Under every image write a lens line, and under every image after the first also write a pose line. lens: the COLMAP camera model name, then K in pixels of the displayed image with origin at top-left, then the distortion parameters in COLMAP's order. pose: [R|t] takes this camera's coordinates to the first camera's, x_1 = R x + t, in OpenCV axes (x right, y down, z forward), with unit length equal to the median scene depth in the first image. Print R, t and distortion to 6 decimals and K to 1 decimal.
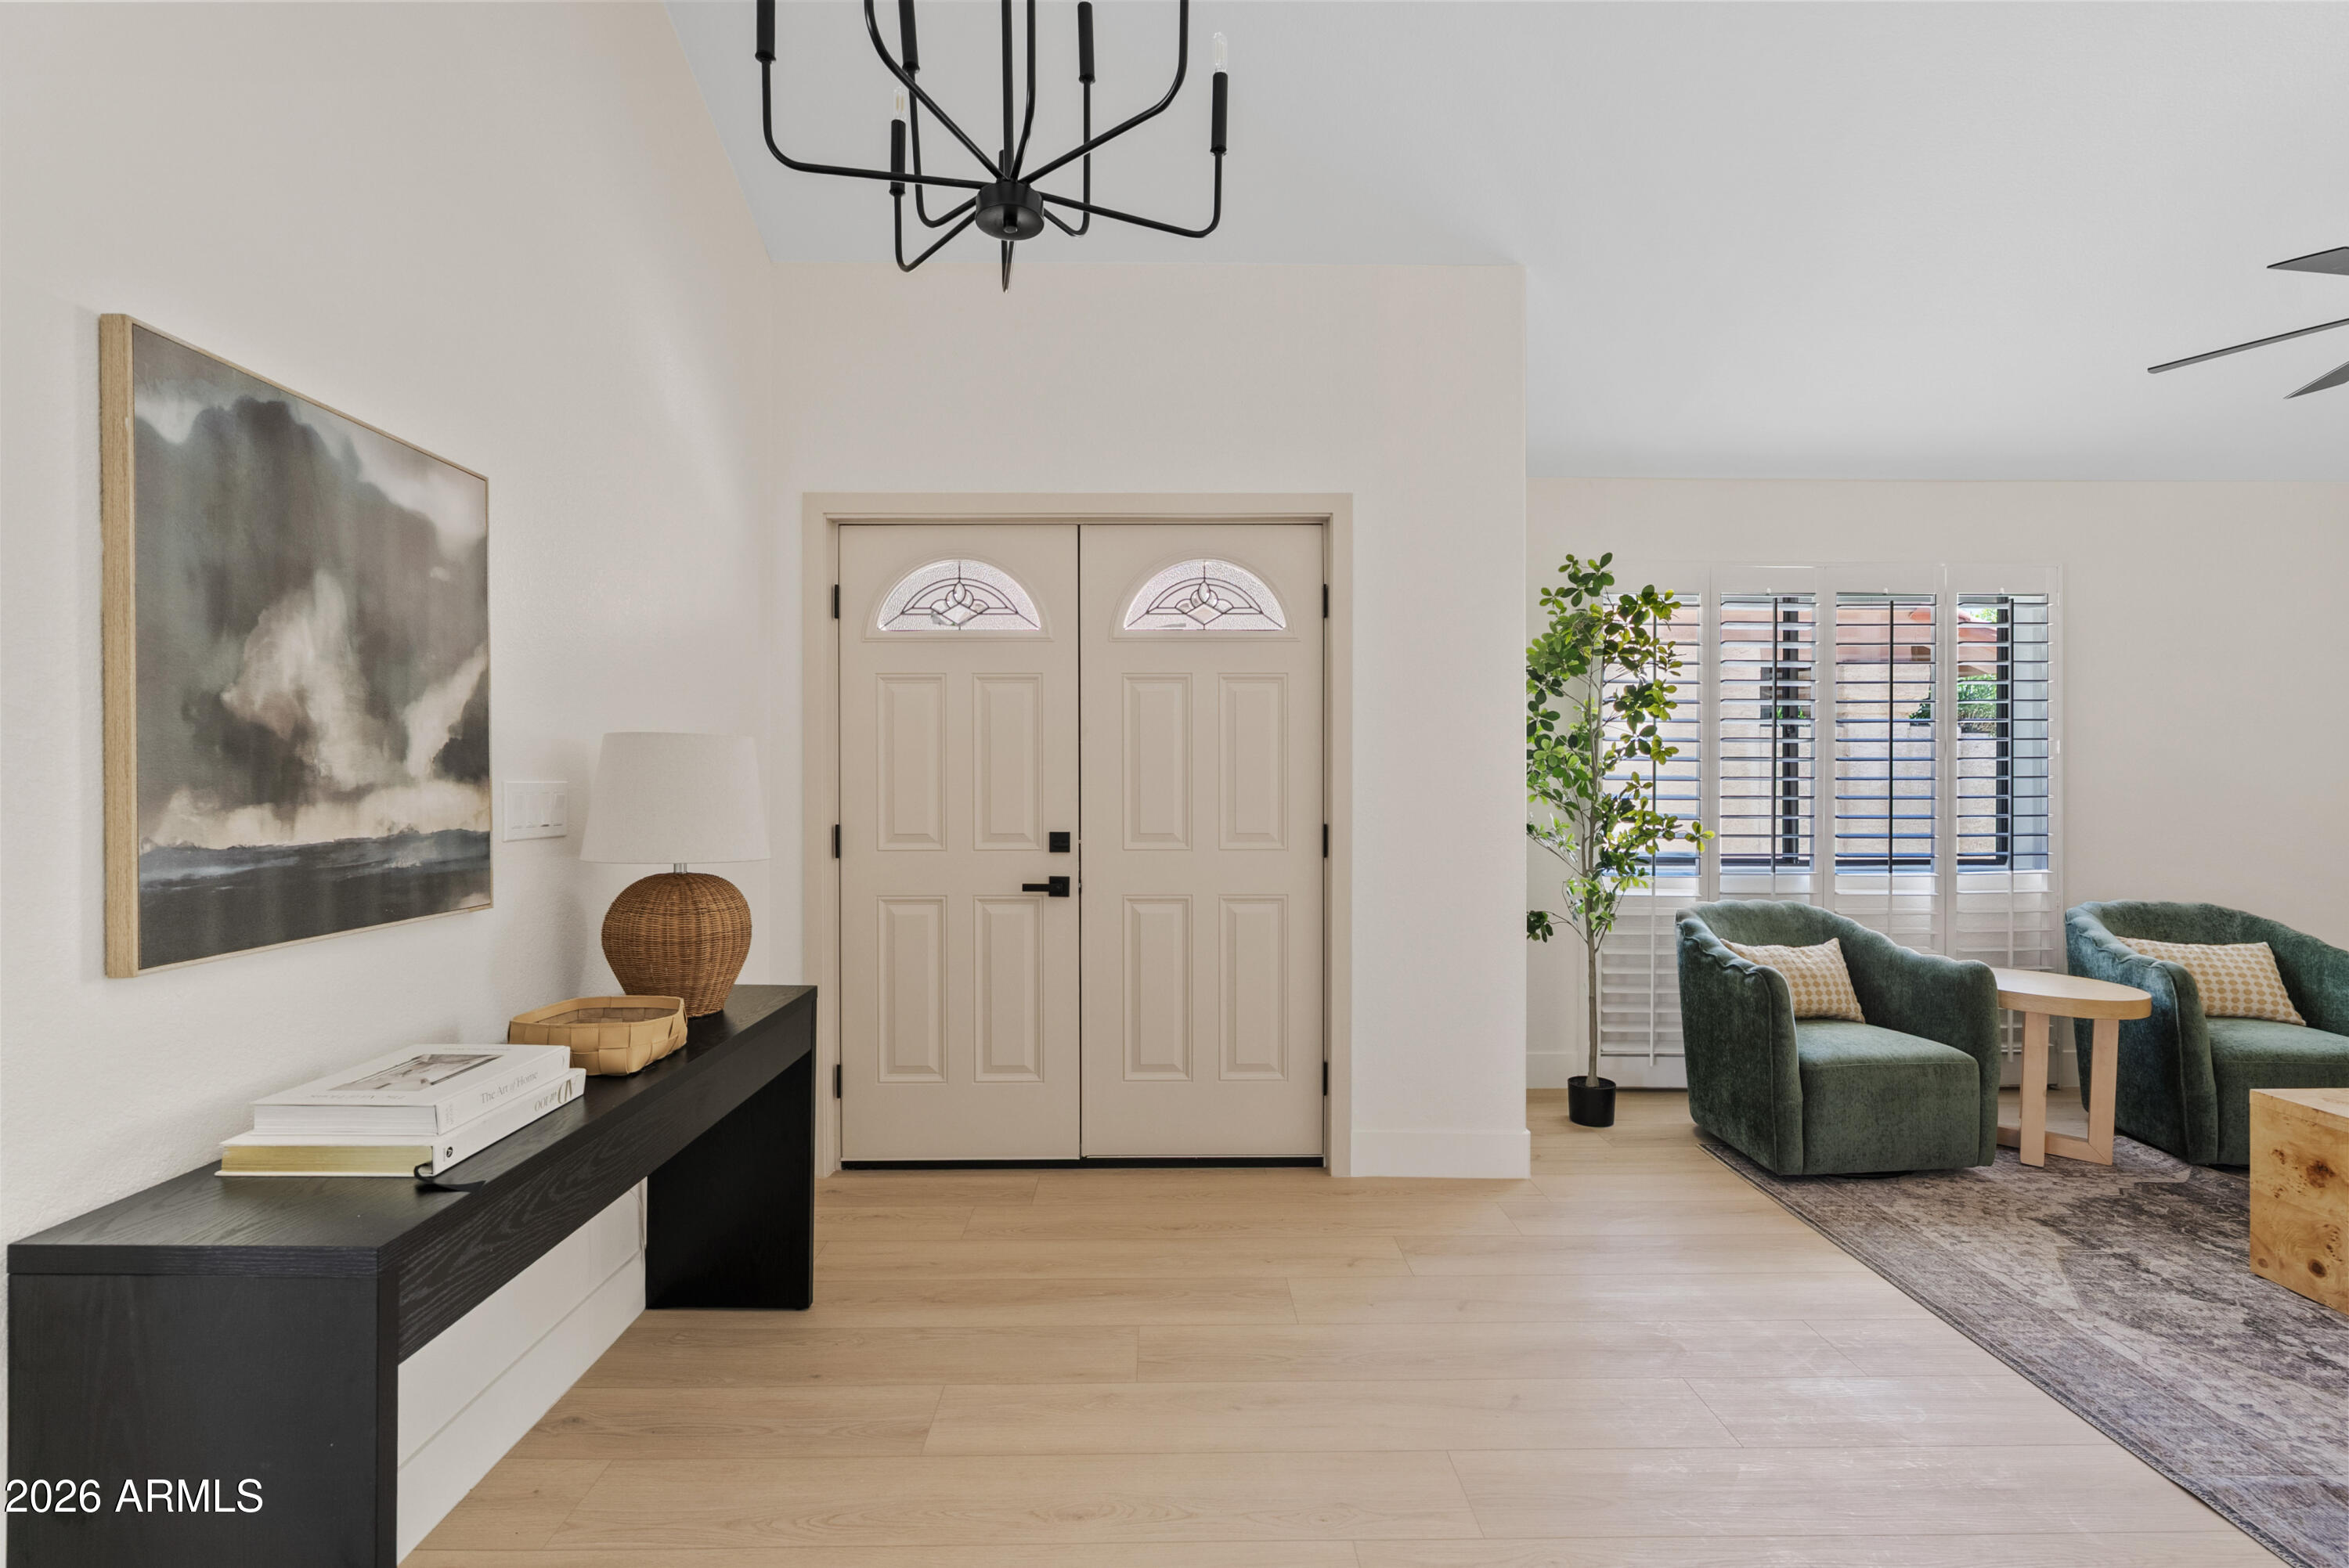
lens RADIAL K [[1068.0, 0, 1165.9], [0, 1068.0, 787.7], [0, 0, 1]] dist [-0.003135, 0.001285]
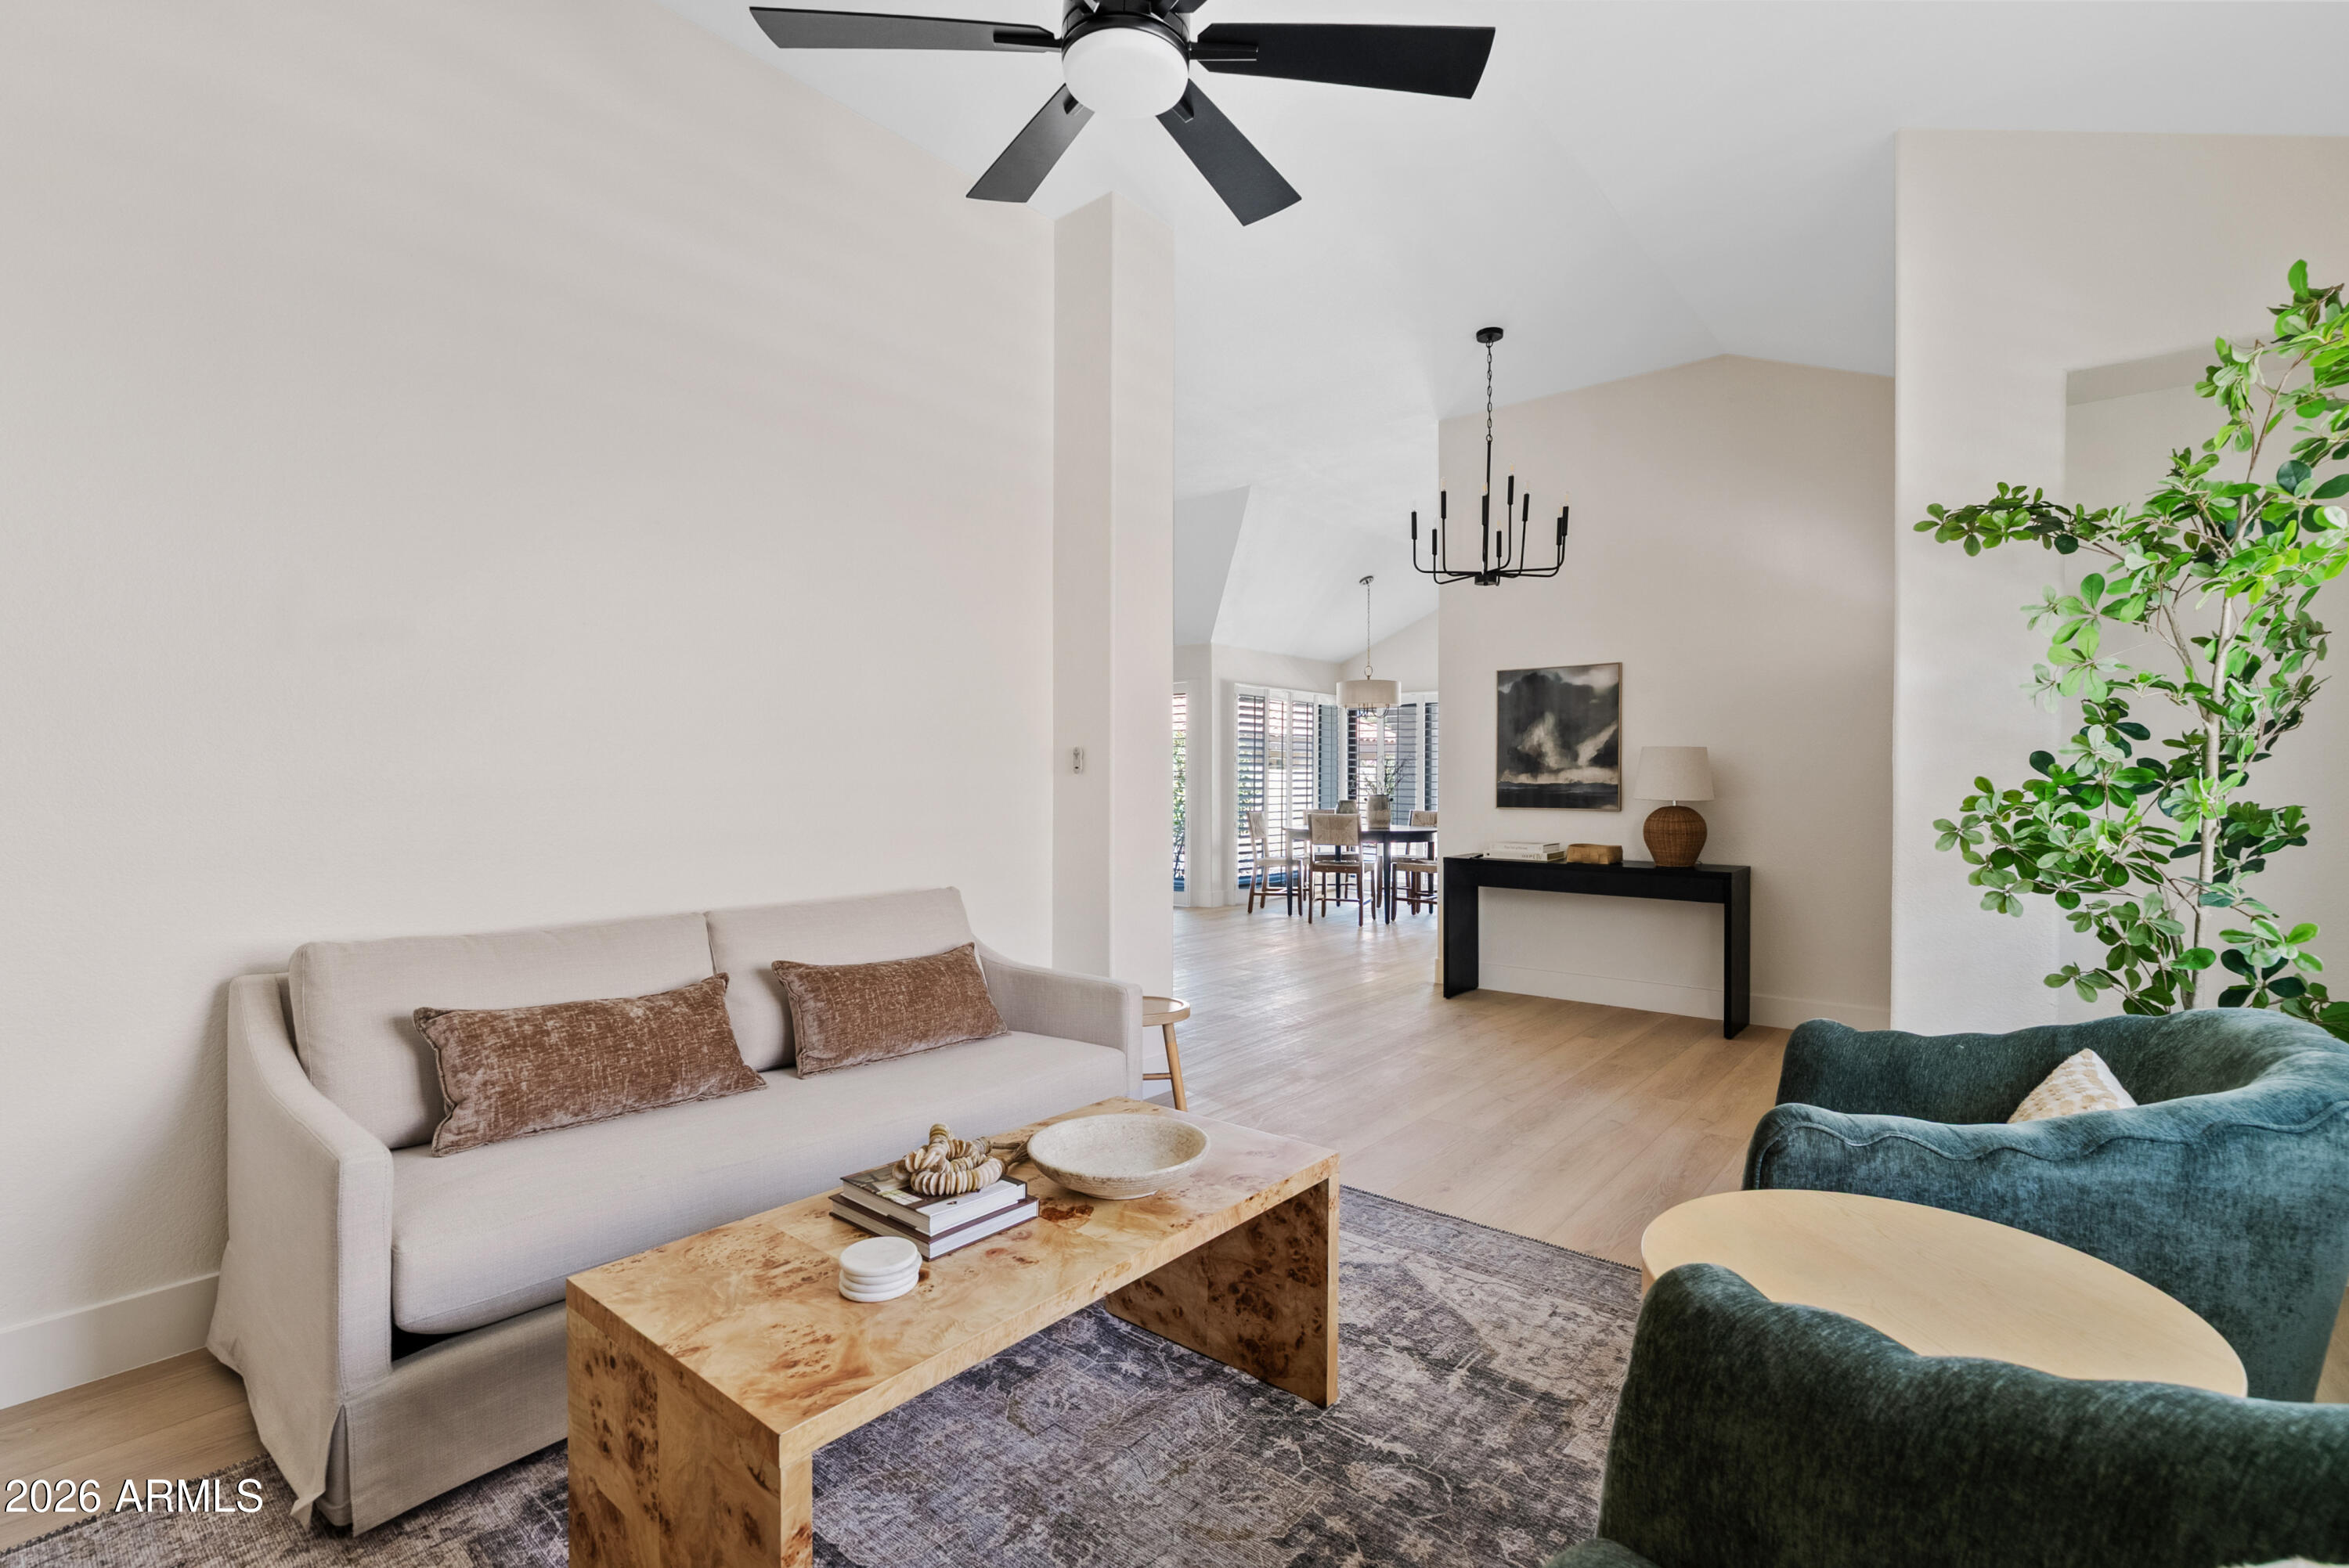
lens RADIAL K [[1068.0, 0, 1172.6], [0, 1068.0, 786.6], [0, 0, 1]] dist [-0.003135, 0.001285]
pose [[-0.655159, 0.001742, -0.755489, 1.178802], [-0.007573, 0.999932, 0.008872, 0.015556], [0.755453, 0.011534, -0.655101, 0.995136]]
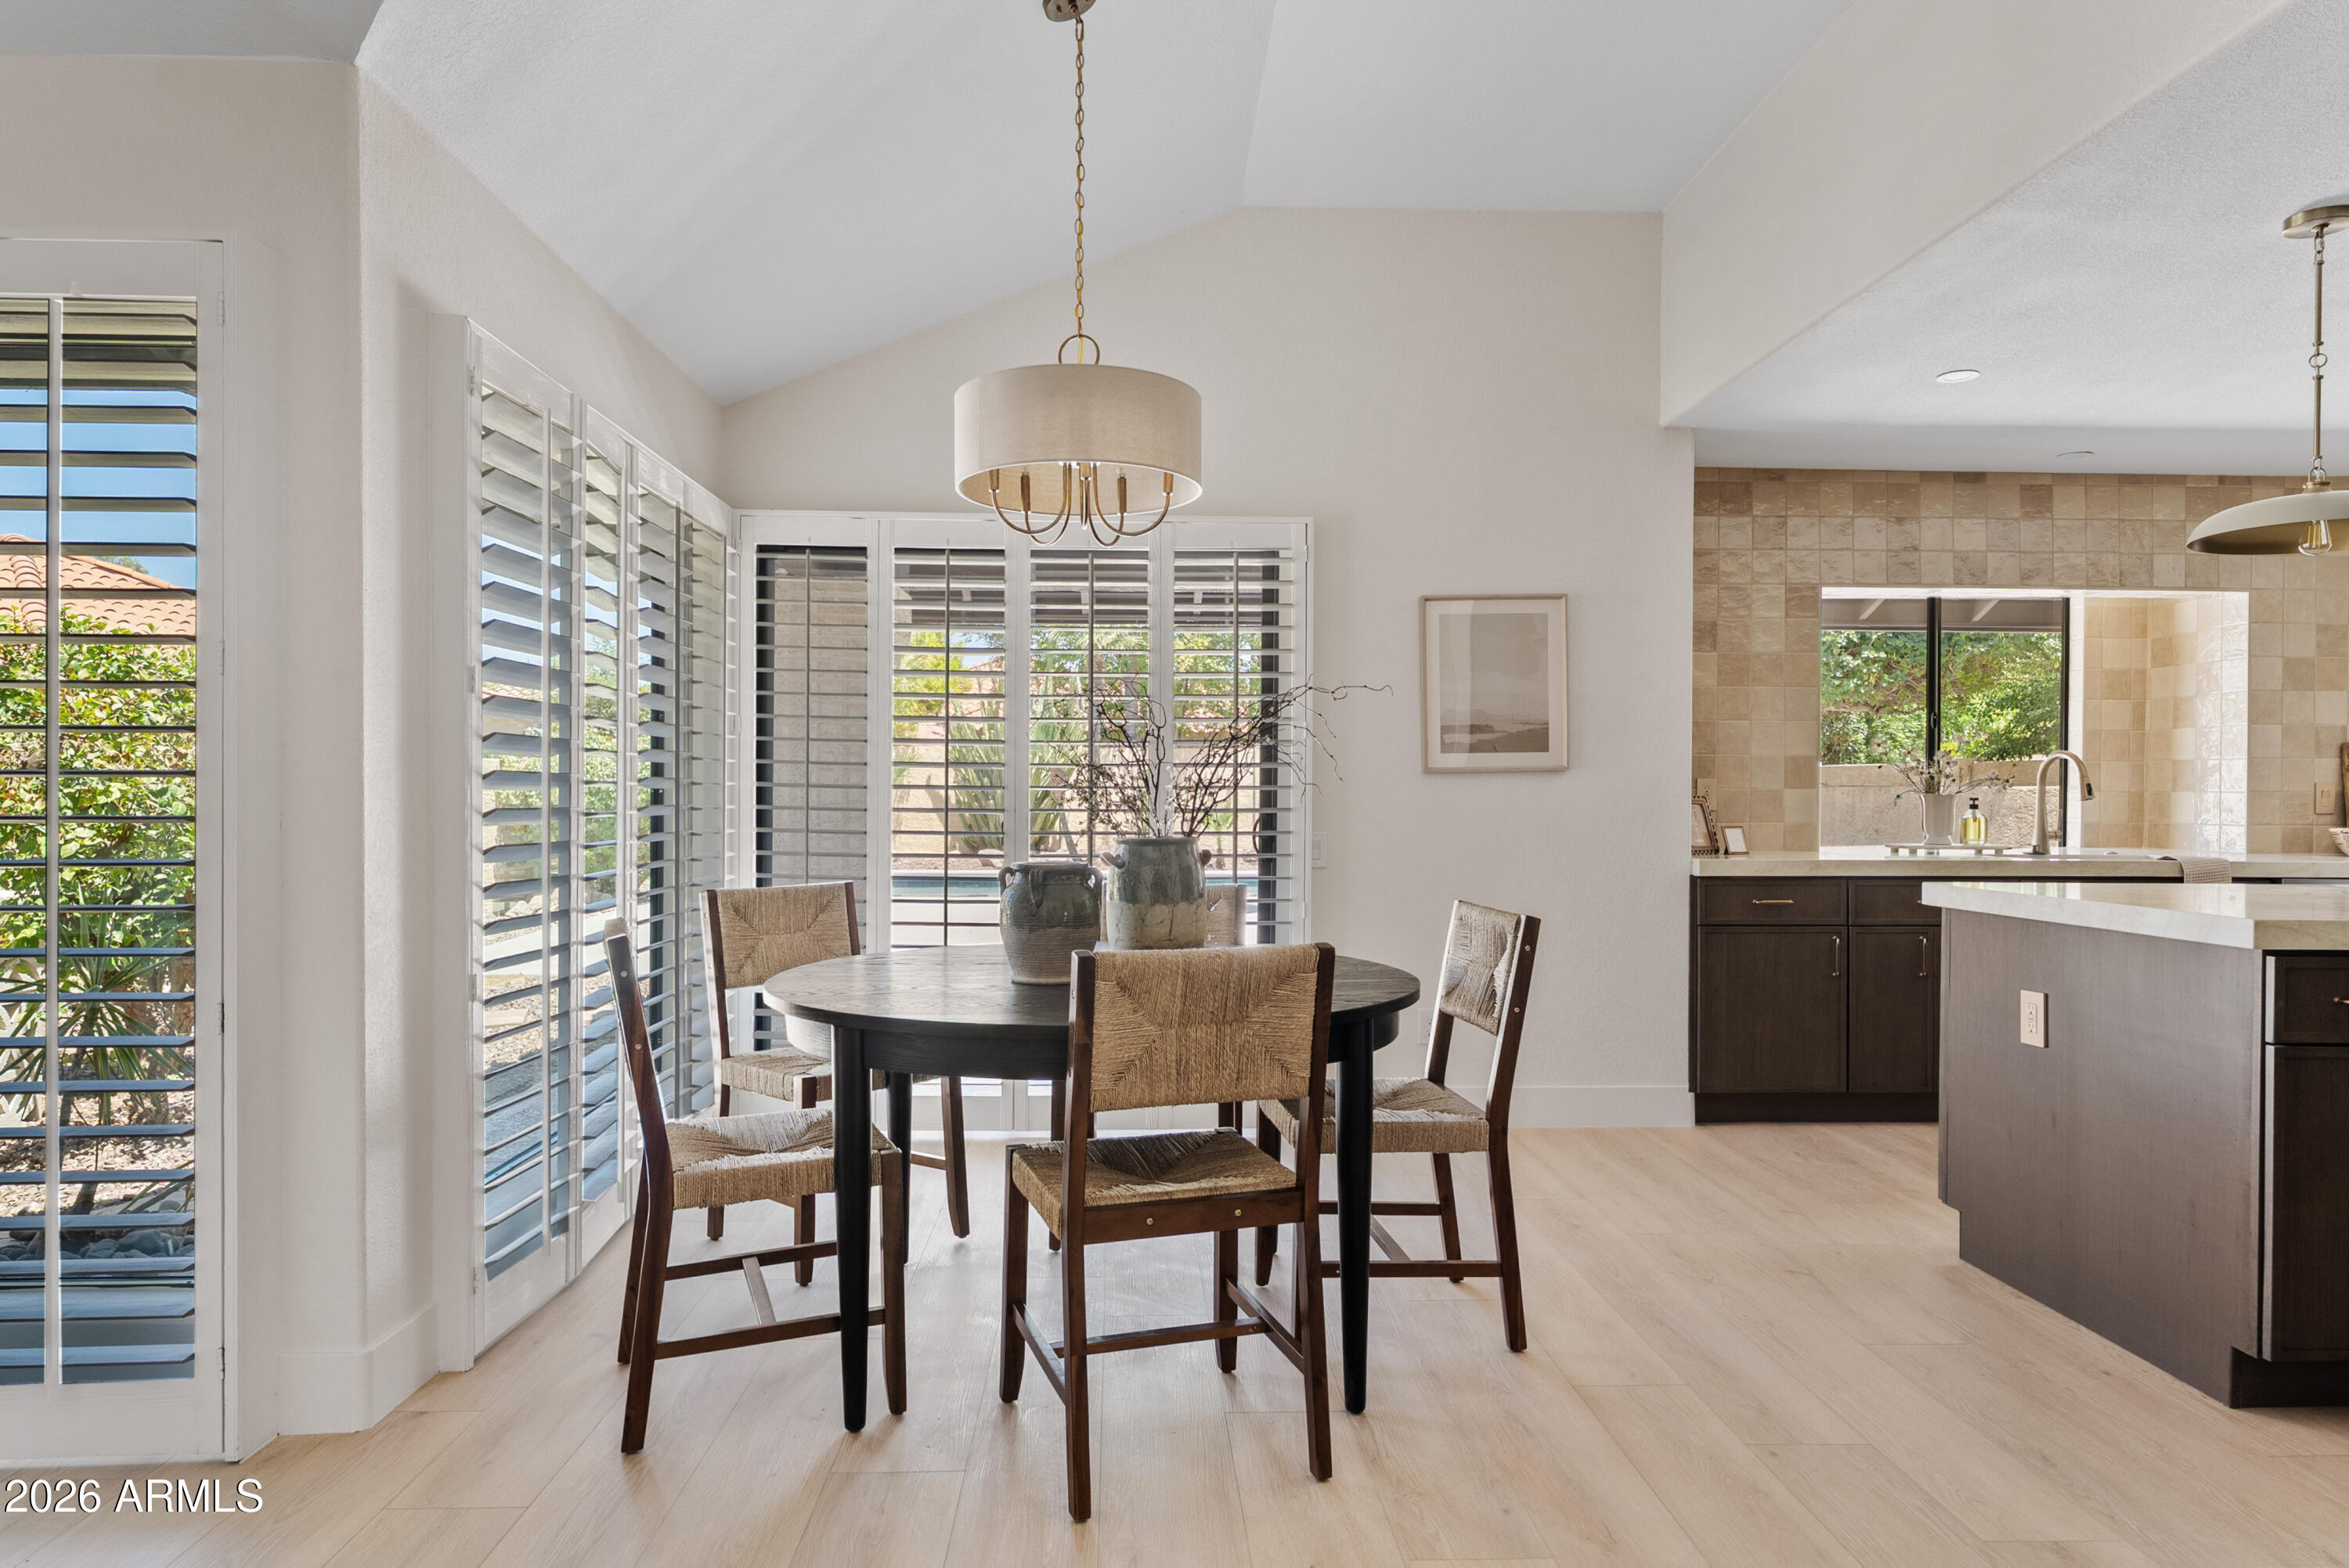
lens RADIAL K [[1411.9, 0, 1172.3], [0, 1411.9, 805.3], [0, 0, 1]] dist [-0.007352, 0.002401]
pose [[0.022465, 0.012238, -0.999673, -0.195480], [-0.011860, 0.999858, 0.011974, 0.021494], [0.999677, 0.011587, 0.022607, -0.304860]]
